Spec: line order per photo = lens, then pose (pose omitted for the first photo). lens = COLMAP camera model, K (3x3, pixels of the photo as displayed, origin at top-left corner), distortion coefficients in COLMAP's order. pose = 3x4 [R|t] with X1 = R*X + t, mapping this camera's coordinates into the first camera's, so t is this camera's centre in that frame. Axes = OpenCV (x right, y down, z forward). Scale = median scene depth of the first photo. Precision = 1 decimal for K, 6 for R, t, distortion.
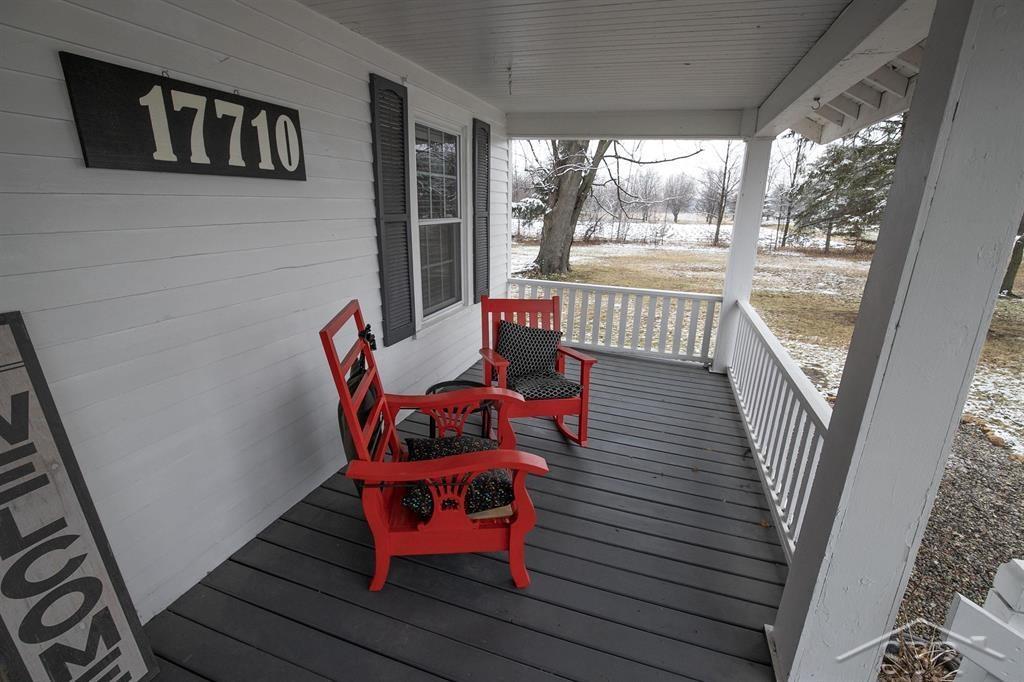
lens RADIAL K [[473.2, 0, 512.0], [0, 473.2, 341.0], [0, 0, 1]] dist [-0.032783, 0.000399]
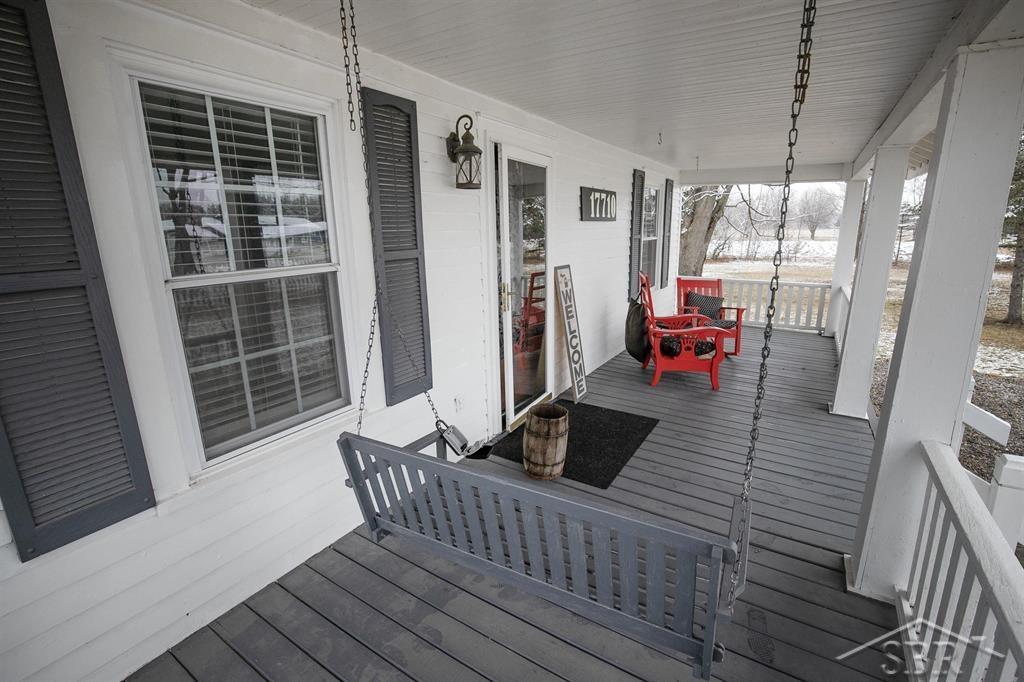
lens RADIAL K [[473.2, 0, 512.0], [0, 473.2, 341.0], [0, 0, 1]] dist [-0.032783, 0.000399]
pose [[0.971161, 0.021246, -0.237475, -0.173260], [-0.032156, 0.998593, -0.042162, 0.171432], [0.236246, 0.048582, 0.970478, -0.636378]]
